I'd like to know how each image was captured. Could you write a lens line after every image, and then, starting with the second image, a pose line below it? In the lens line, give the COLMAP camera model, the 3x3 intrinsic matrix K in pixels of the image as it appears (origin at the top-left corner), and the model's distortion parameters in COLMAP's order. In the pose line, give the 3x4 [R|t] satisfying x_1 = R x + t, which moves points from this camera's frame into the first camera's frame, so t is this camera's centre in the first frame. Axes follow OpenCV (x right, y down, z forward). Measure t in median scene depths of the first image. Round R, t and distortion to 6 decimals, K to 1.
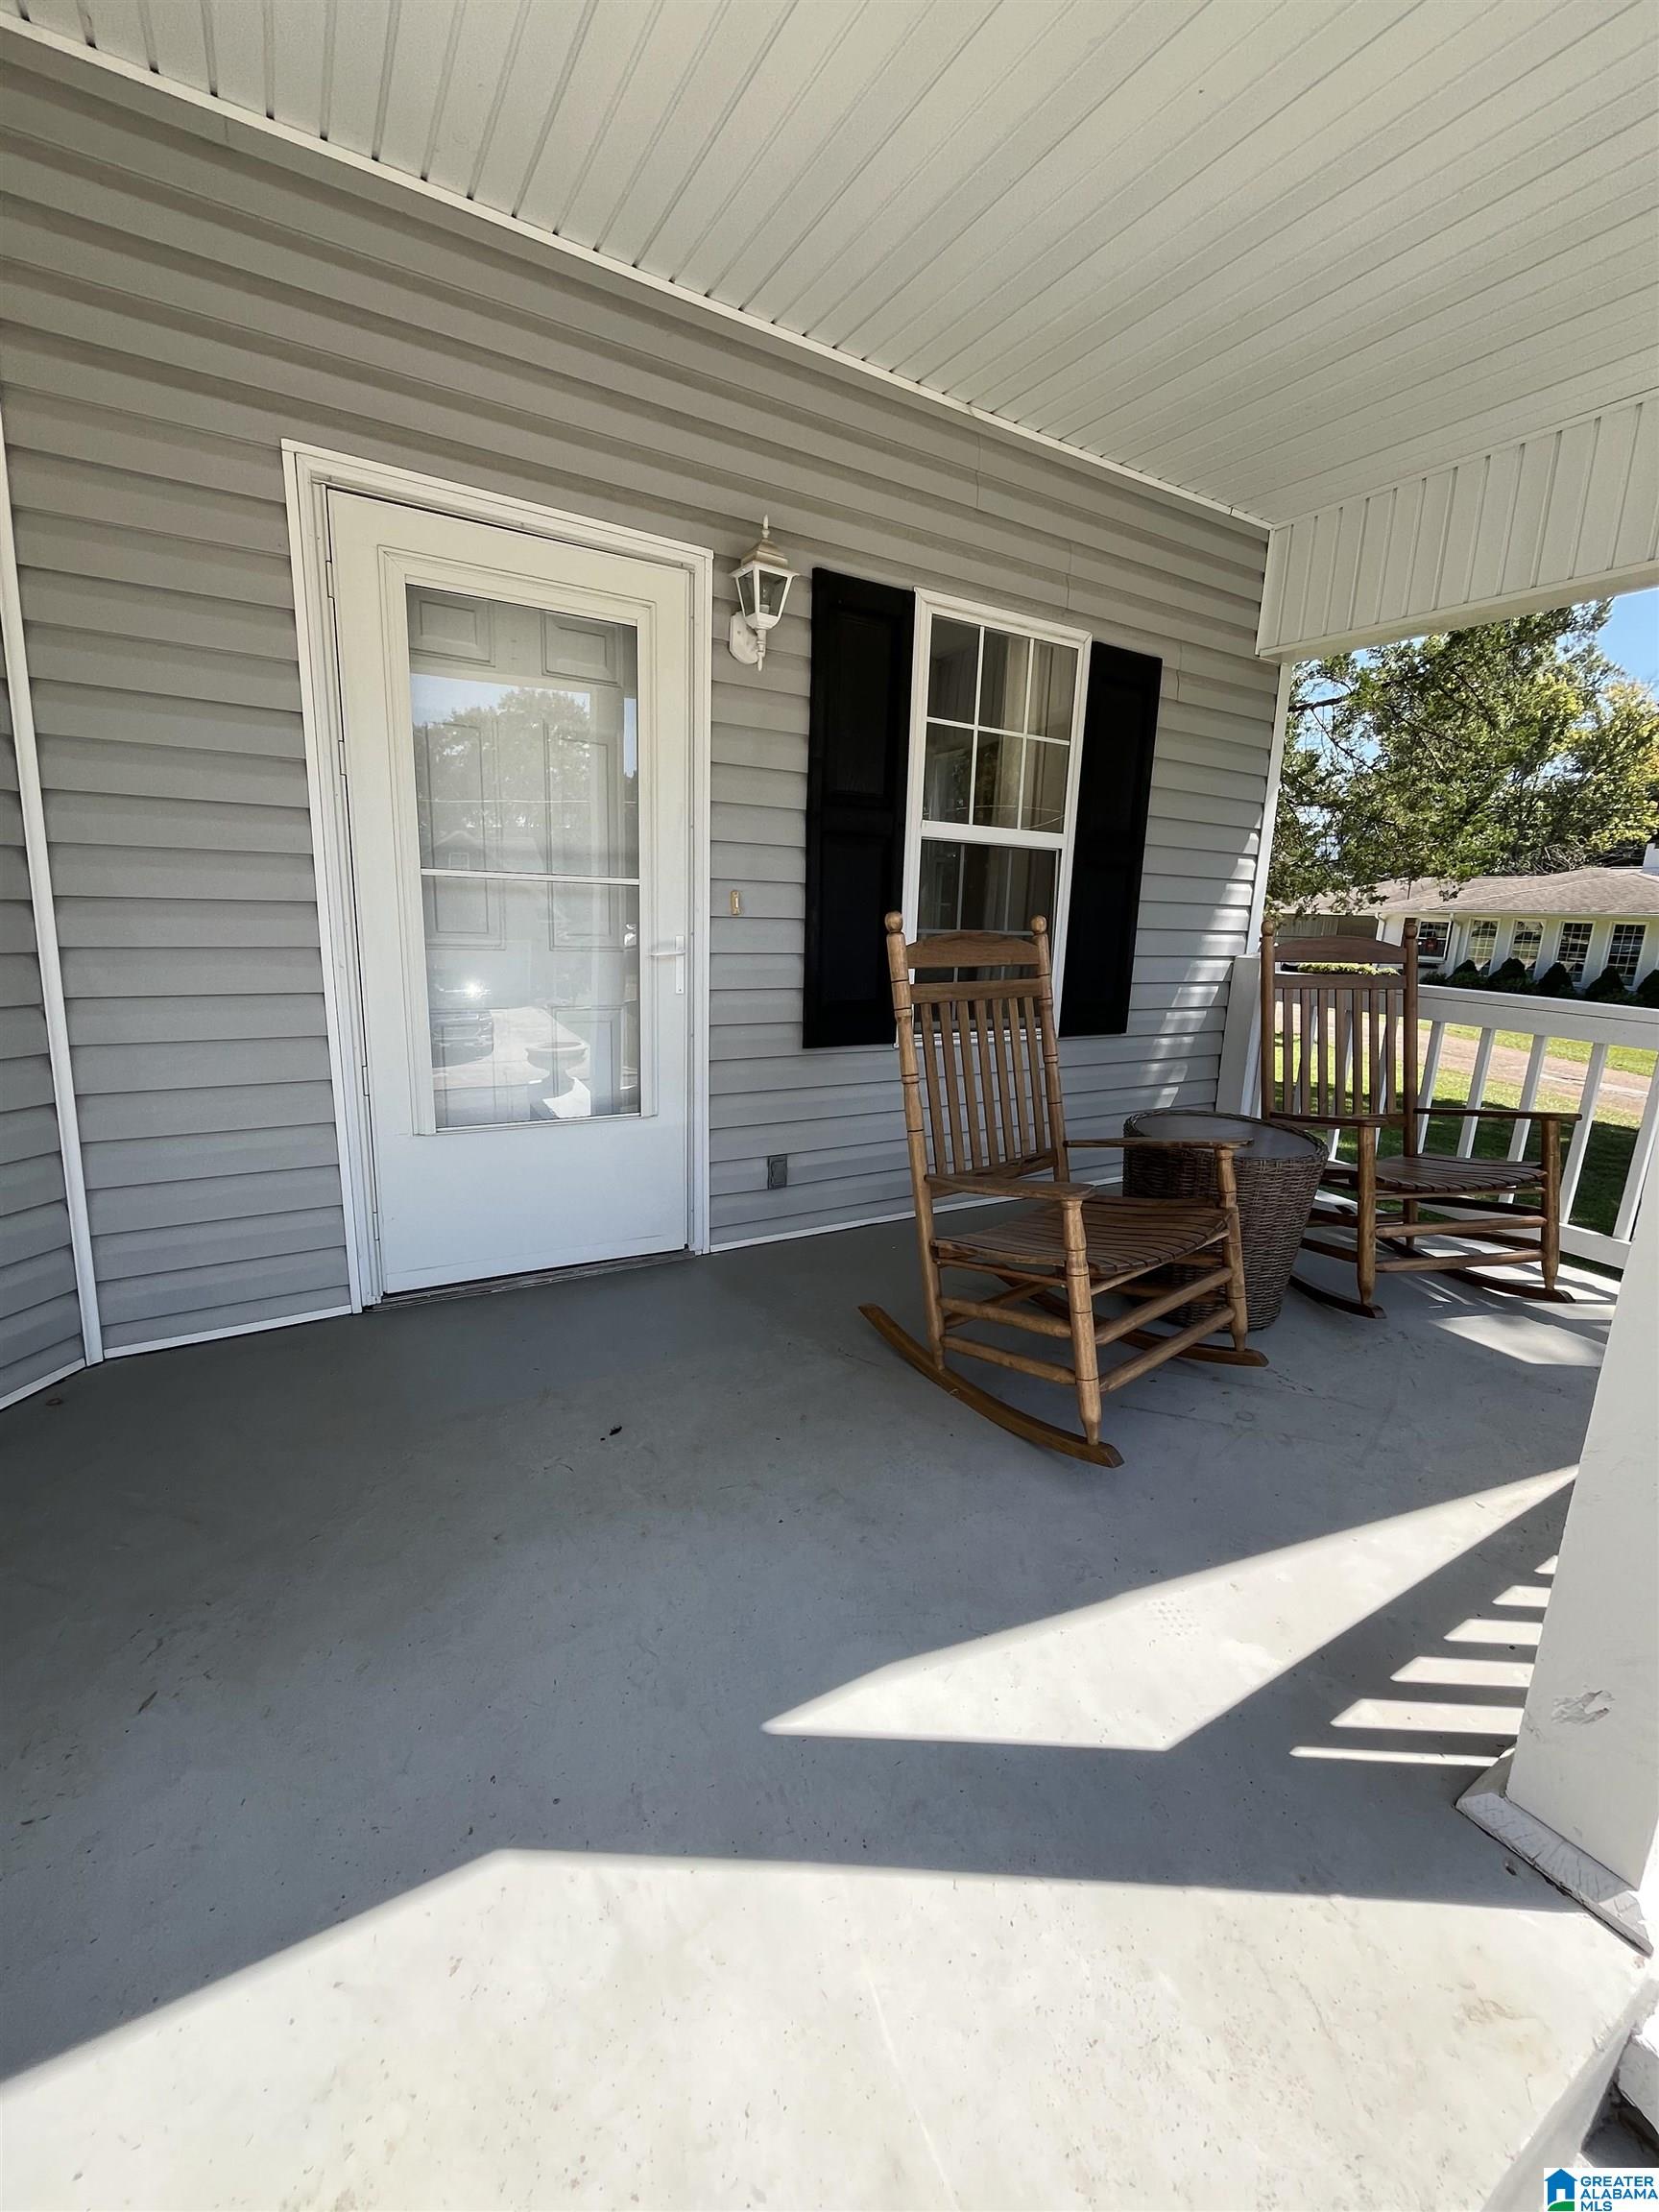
lens RADIAL K [[892.9, 0, 829.5], [0, 892.9, 1106.0], [0, 0, 1]] dist [-0.002068, -0.000039]
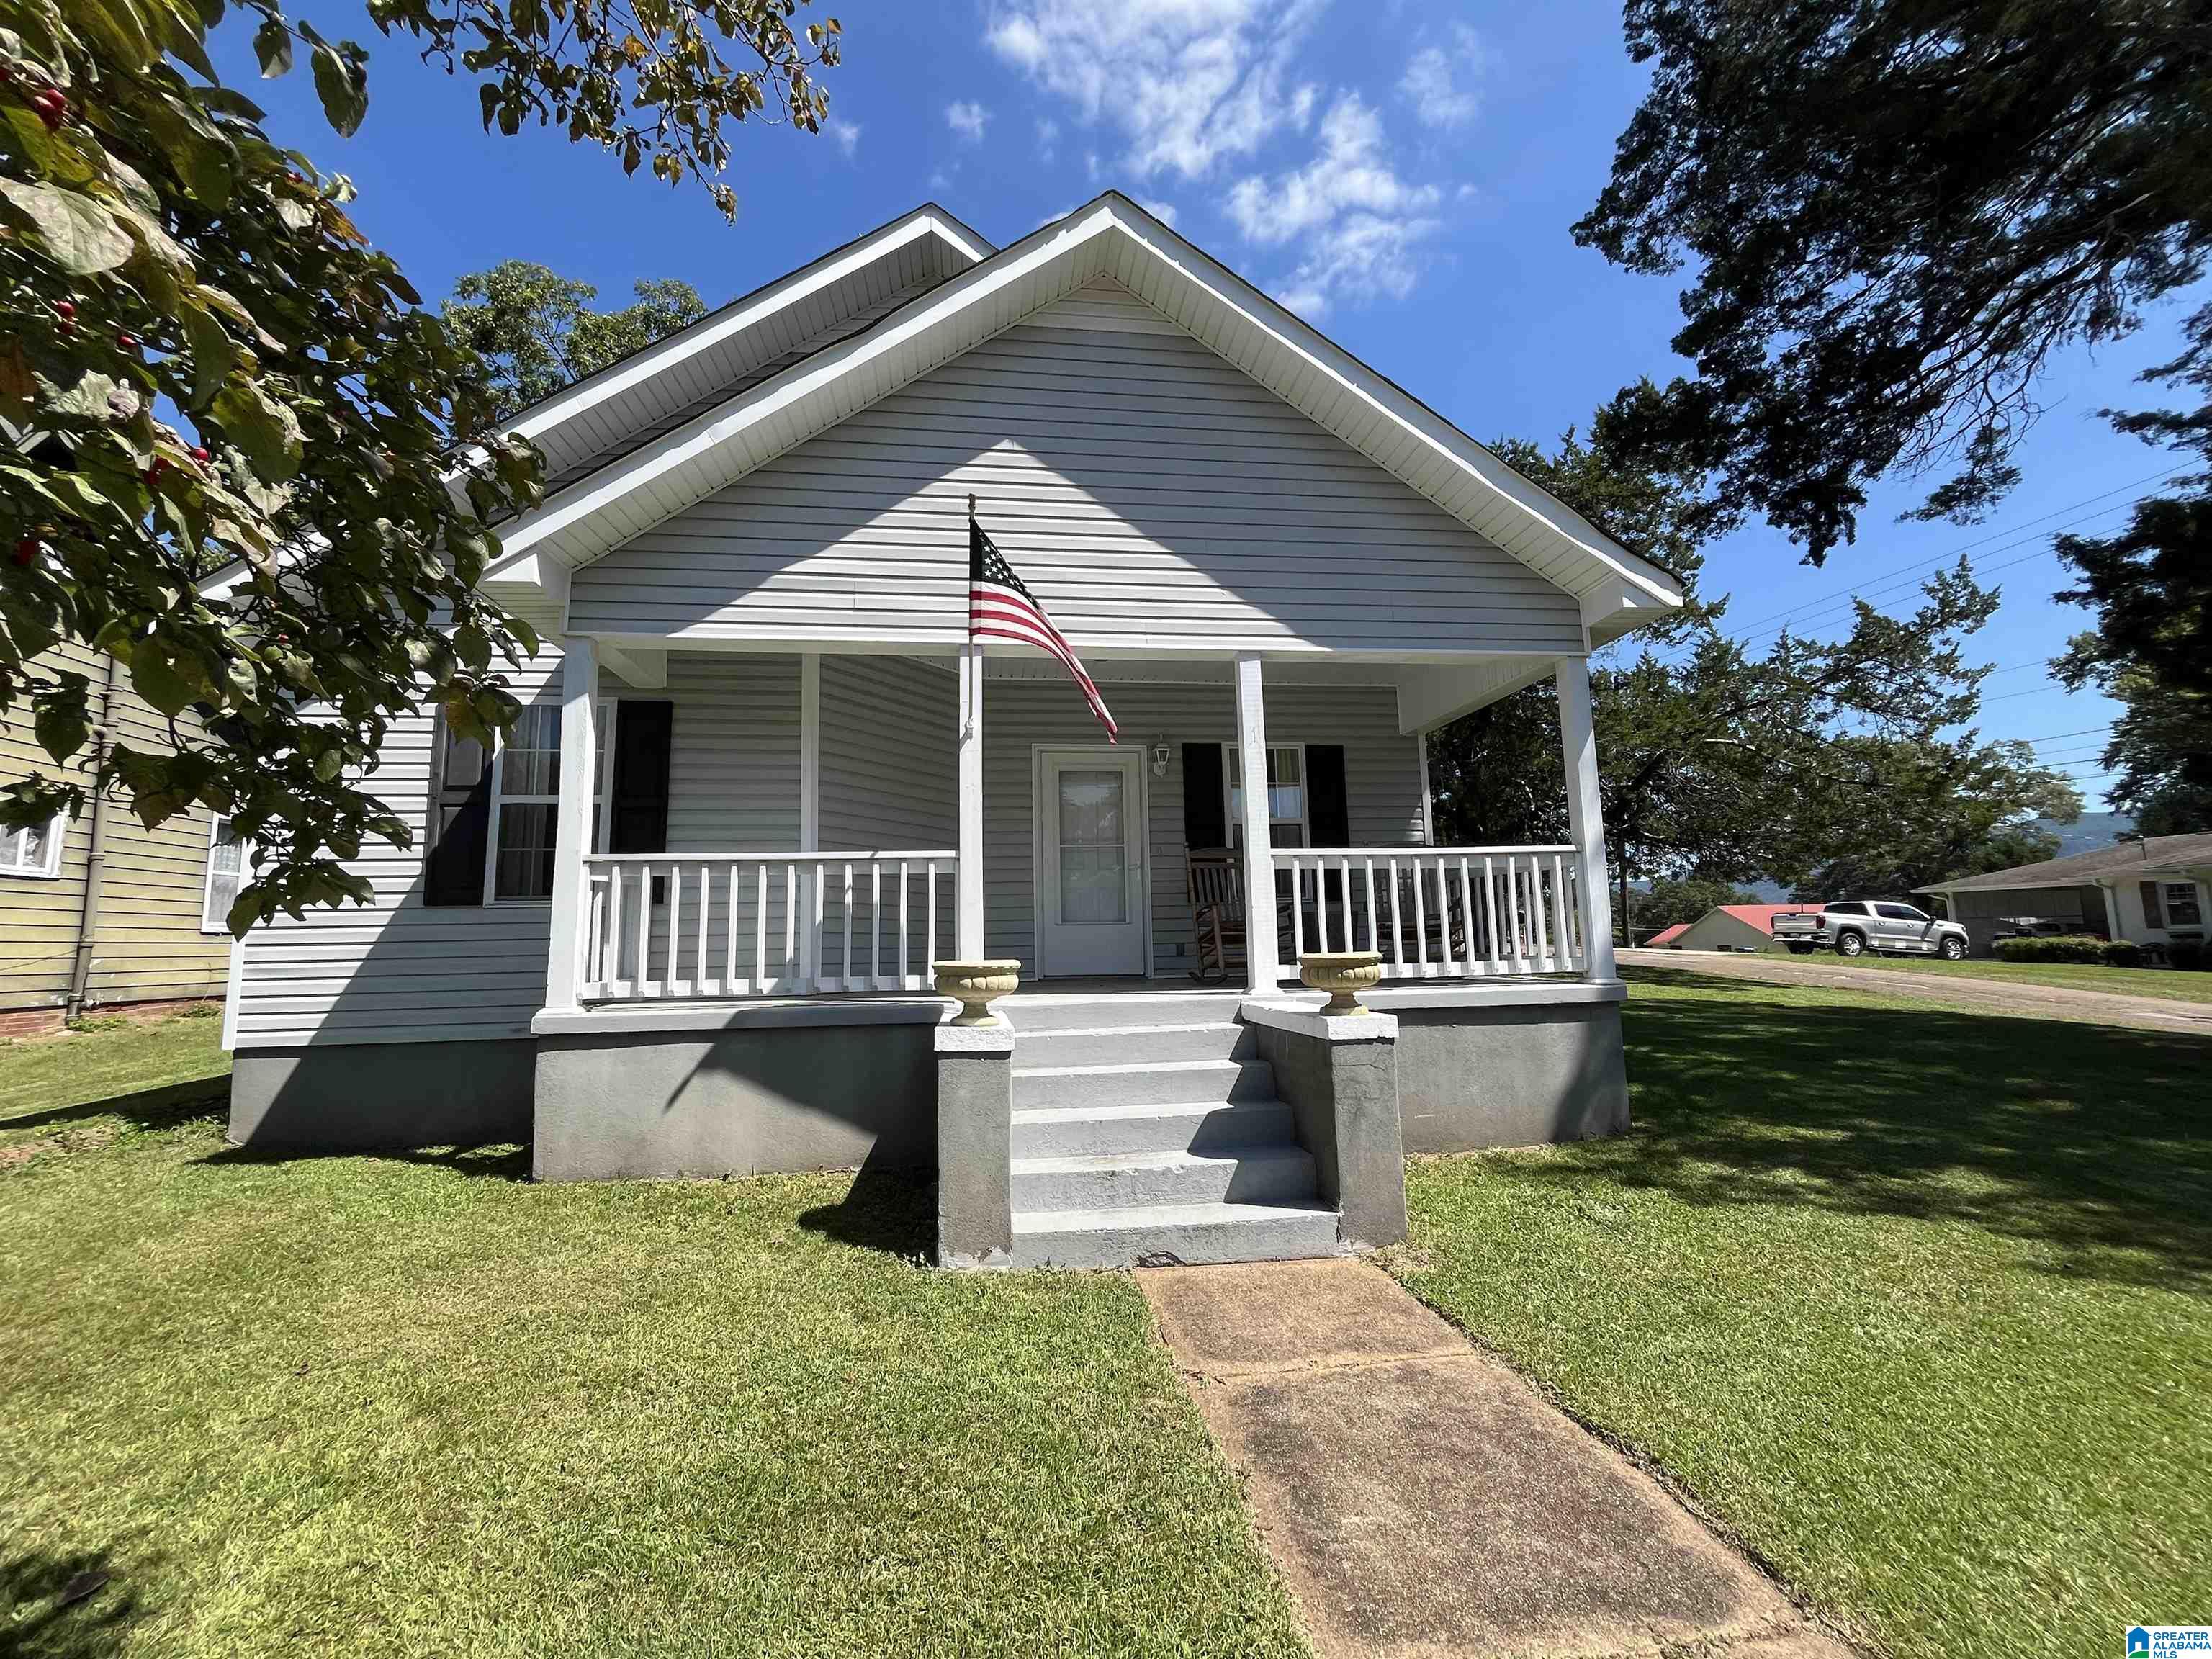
lens RADIAL K [[892.9, 0, 1099.3], [0, 892.9, 834.0], [0, 0, 1]] dist [-0.002068, -0.000039]
pose [[0.918607, -0.104725, -0.381043, 0.717720], [-0.030077, 0.942920, -0.331659, 0.594042], [0.394026, 0.316125, 0.863023, -1.380502]]
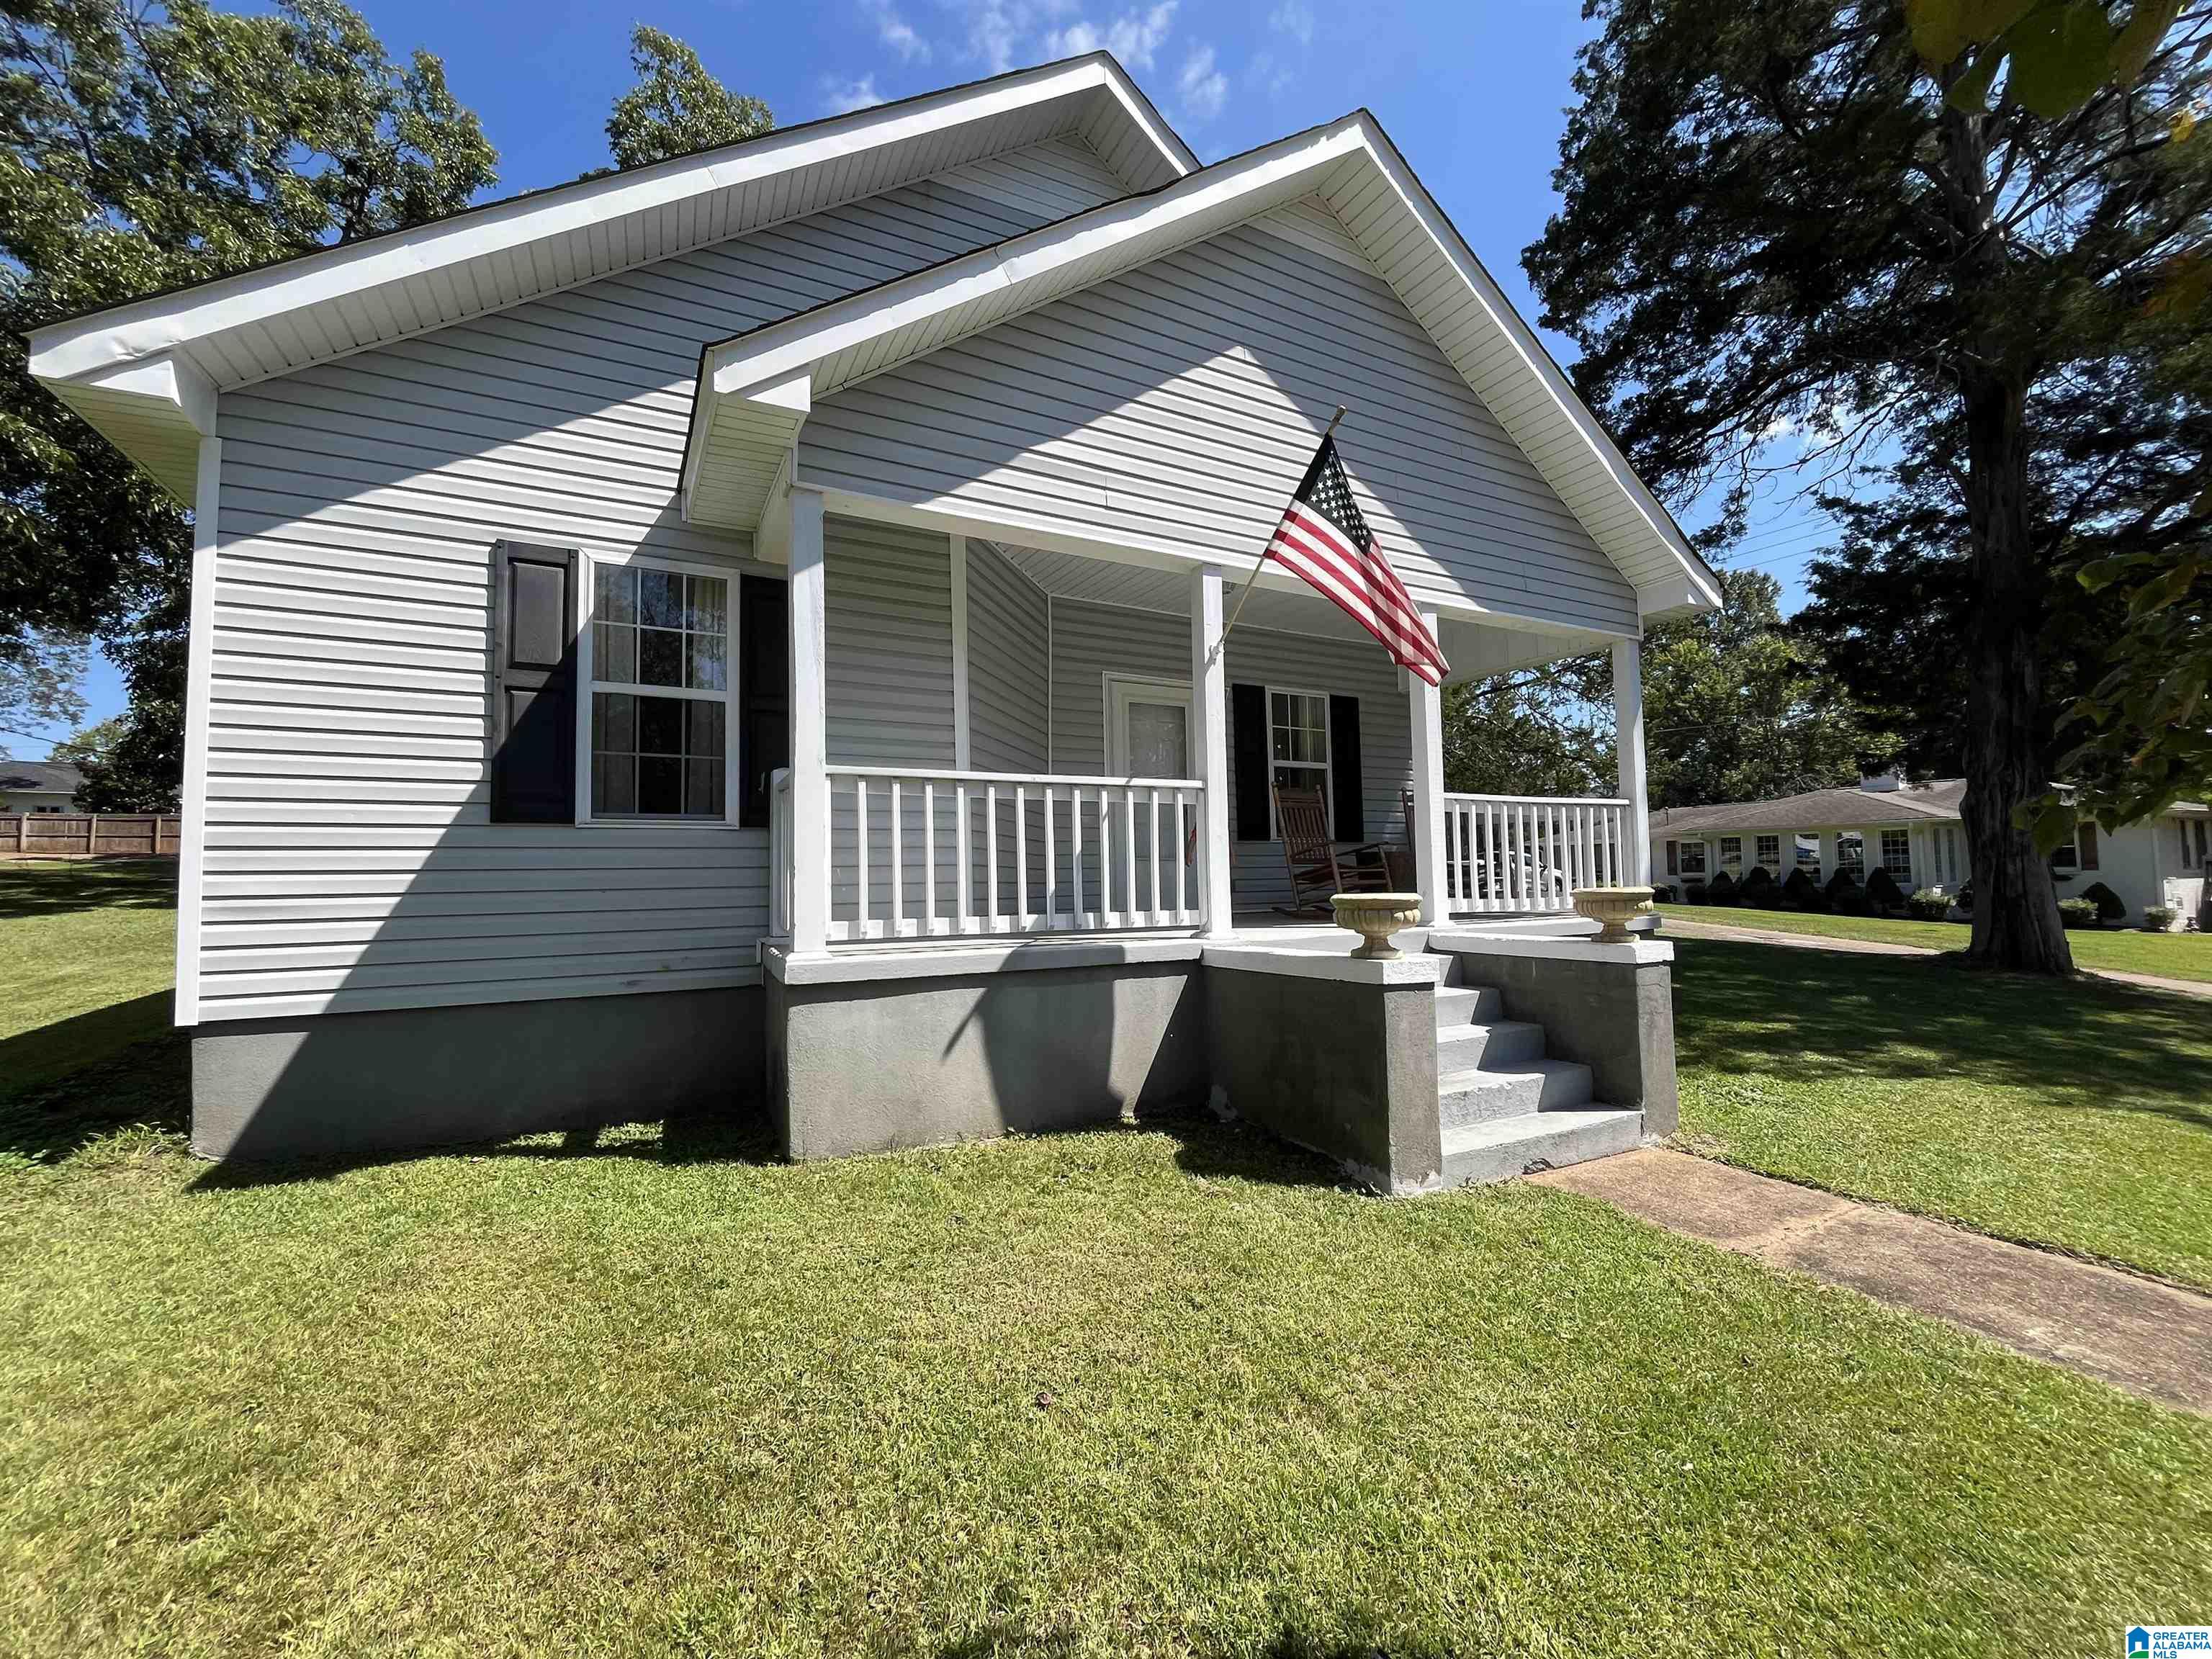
lens RADIAL K [[891.7, 0, 1103.1], [0, 891.7, 832.8], [0, 0, 1]] dist [-0.001075, -0.000207]
pose [[0.997630, -0.054605, -0.041875, -0.305875], [0.041497, 0.962827, -0.266911, 0.584924], [0.054893, 0.264541, 0.962811, -1.559151]]
